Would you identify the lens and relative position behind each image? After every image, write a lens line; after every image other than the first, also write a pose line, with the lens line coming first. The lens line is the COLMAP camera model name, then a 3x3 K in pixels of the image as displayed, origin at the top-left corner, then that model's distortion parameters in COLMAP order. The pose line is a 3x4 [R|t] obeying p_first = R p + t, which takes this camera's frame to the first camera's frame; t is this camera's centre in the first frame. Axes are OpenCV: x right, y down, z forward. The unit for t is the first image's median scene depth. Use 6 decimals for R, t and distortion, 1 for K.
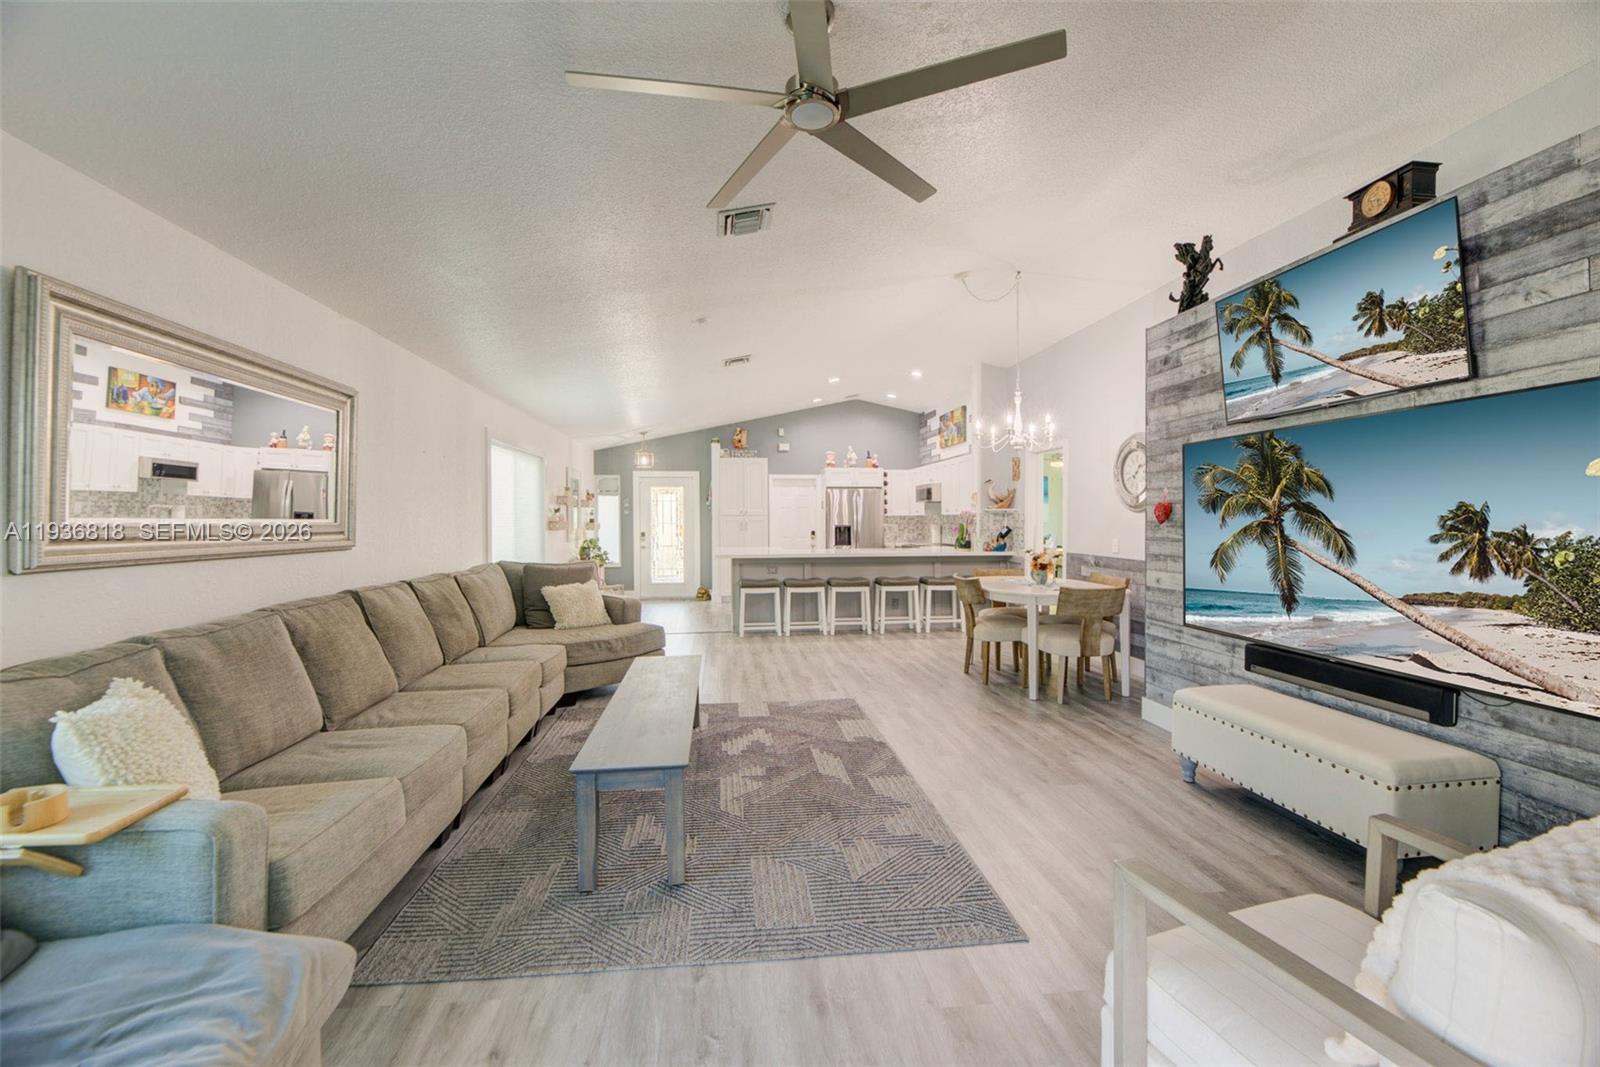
lens RADIAL K [[650.3, 0, 799.1], [0, 650.3, 521.5], [0, 0, 1]] dist [-0.008805, -0.000109]
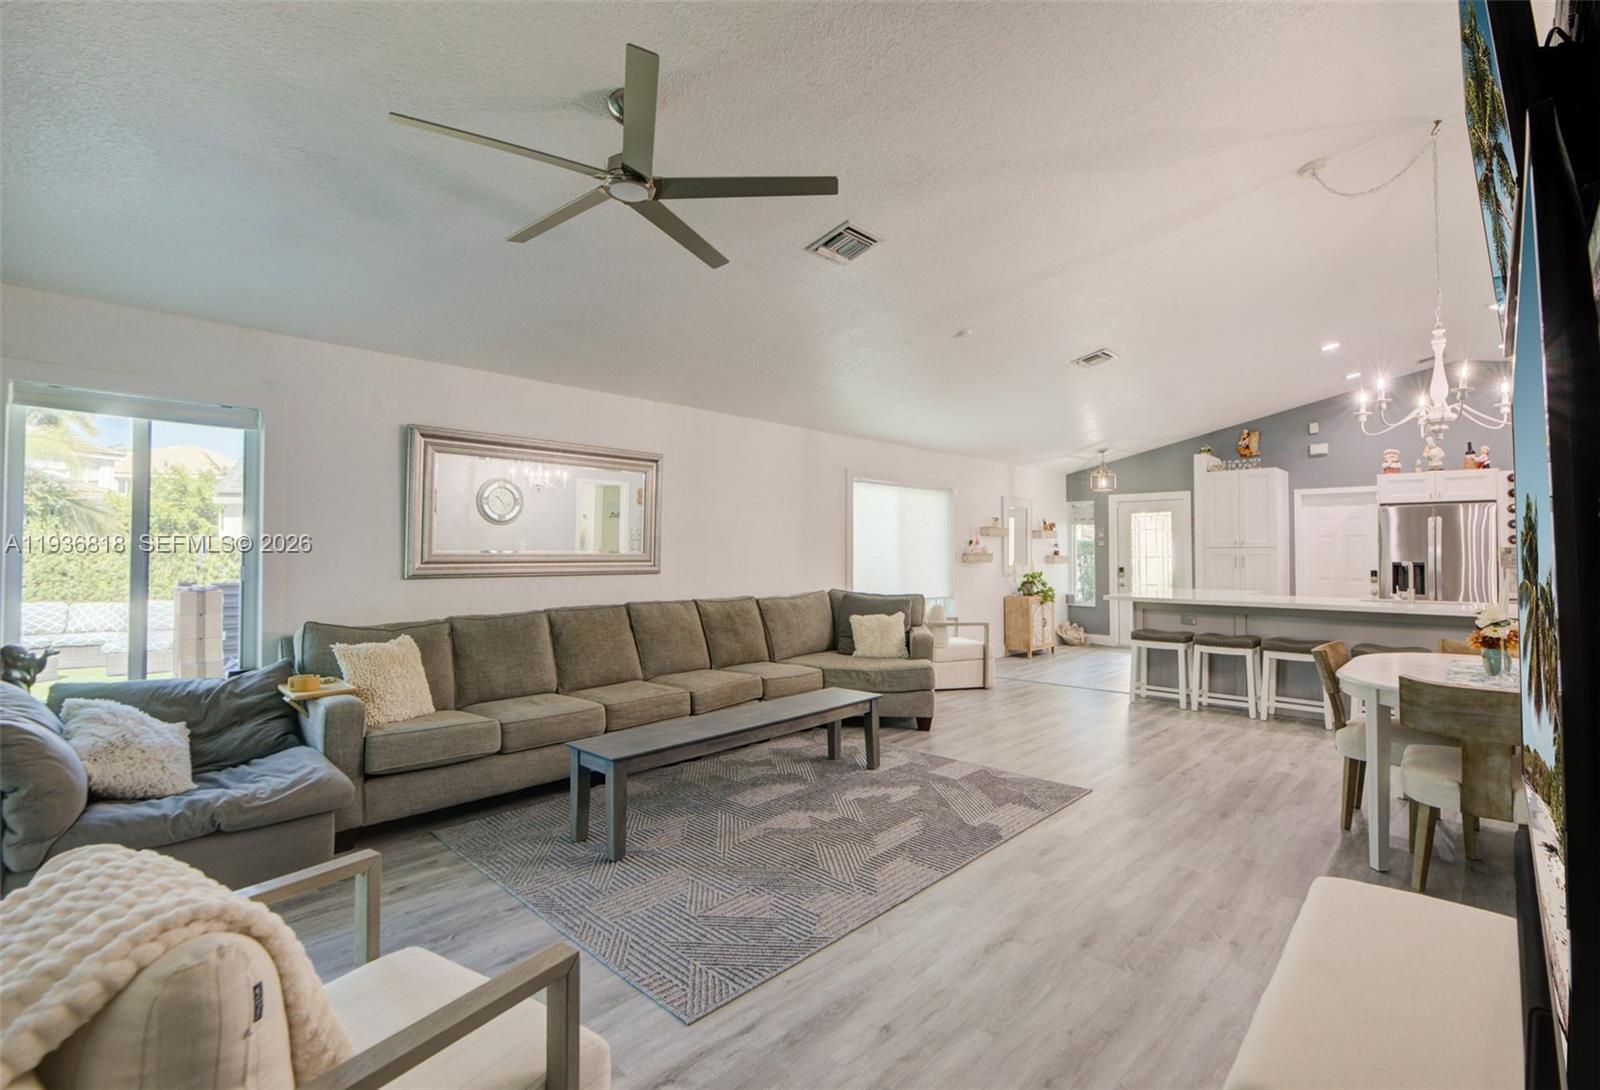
lens RADIAL K [[737.6, 0, 827.2], [0, 737.6, 537.2], [0, 0, 1]] dist [-0.003454, -0.000368]
pose [[0.649831, -0.011627, -0.759990, 0.325862], [-0.005596, 0.999783, -0.020080, -0.001750], [0.760058, 0.017302, 0.649625, 0.122888]]
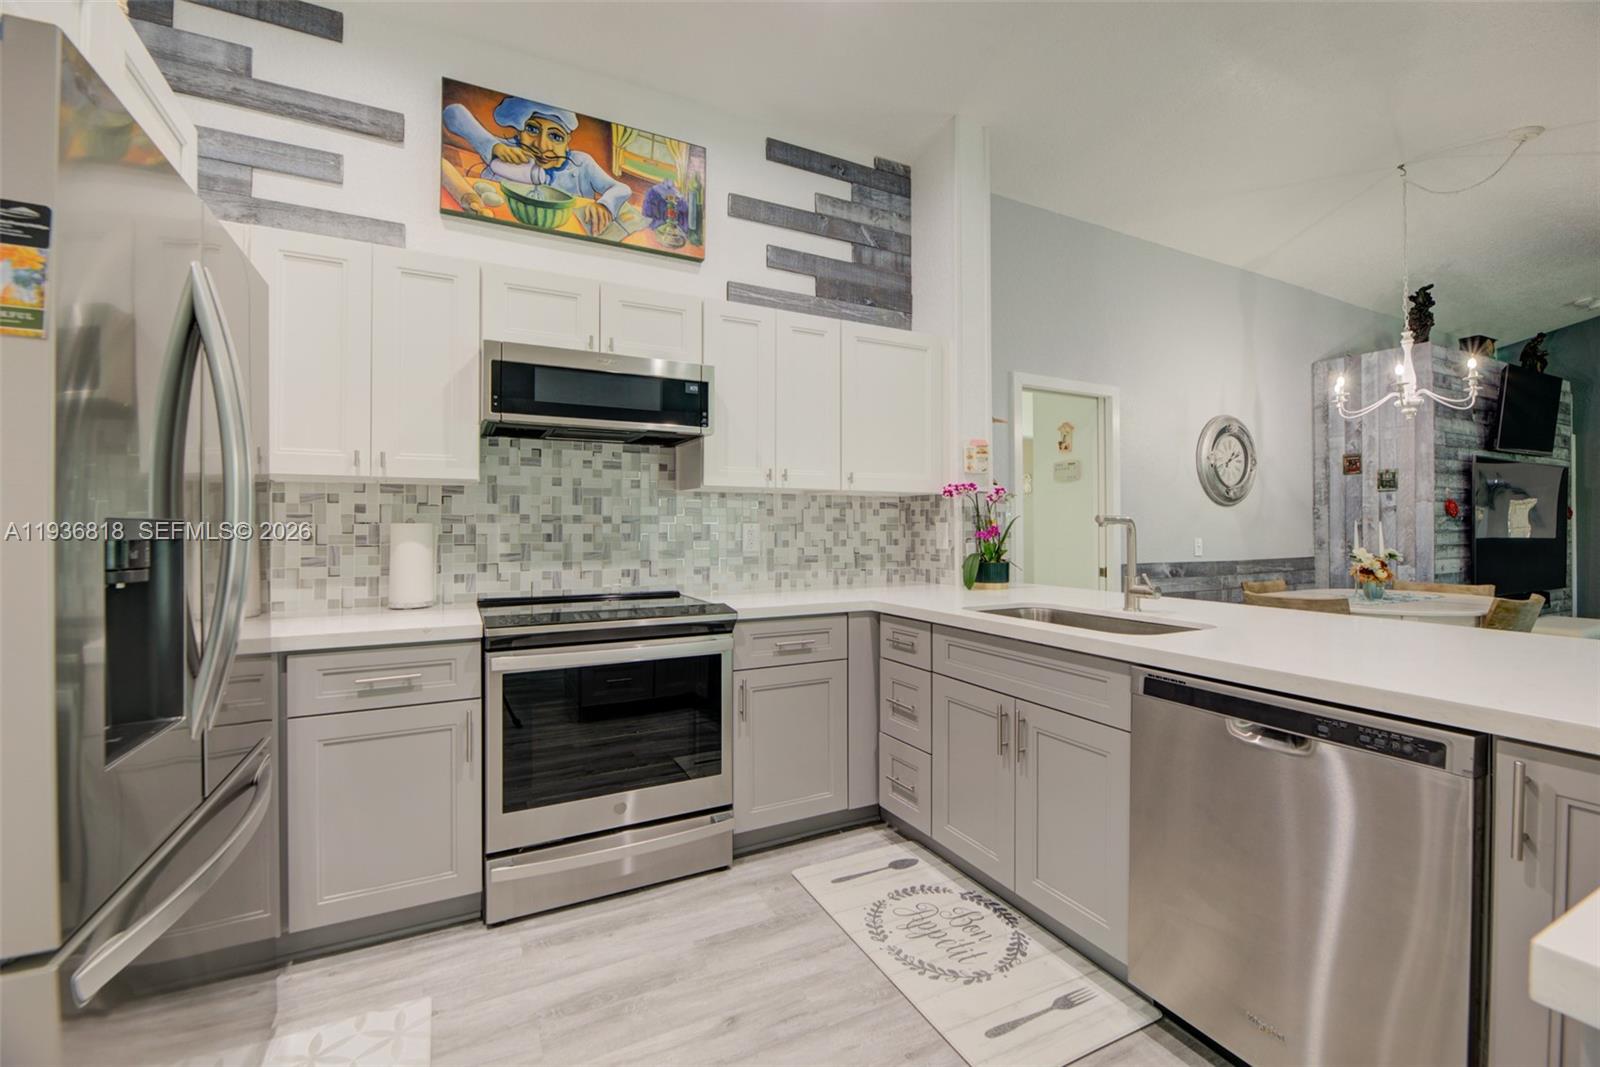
lens RADIAL K [[664.1, 0, 792.9], [0, 664.1, 538.4], [0, 0, 1]] dist [-0.001268, -0.000150]
pose [[-0.336080, -0.000509, 0.941833, -0.082260], [0.006862, 0.999972, 0.002989, 0.015250], [-0.941808, 0.007468, -0.336067, 1.276174]]
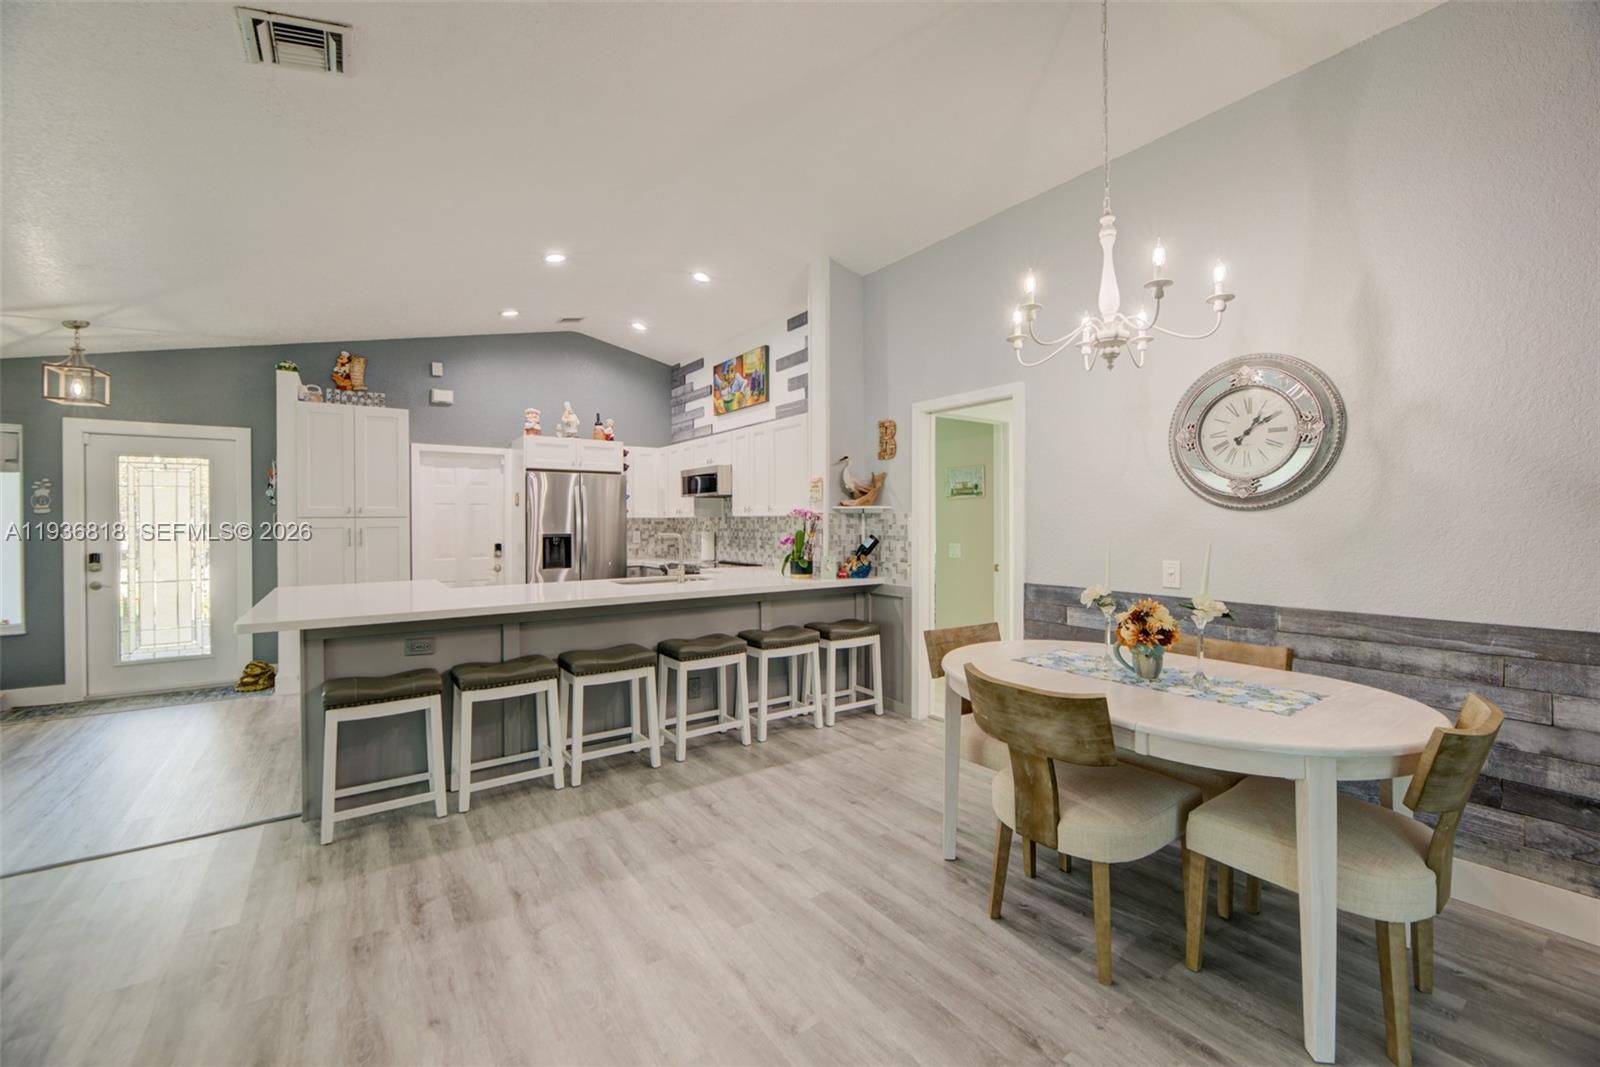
lens RADIAL K [[650.3, 0, 799.1], [0, 650.3, 521.5], [0, 0, 1]] dist [-0.008805, -0.000109]
pose [[0.881633, -0.001197, 0.471933, -0.022300], [0.003636, 0.999984, -0.004257, -0.003111], [-0.471921, 0.005469, 0.881624, 0.500917]]
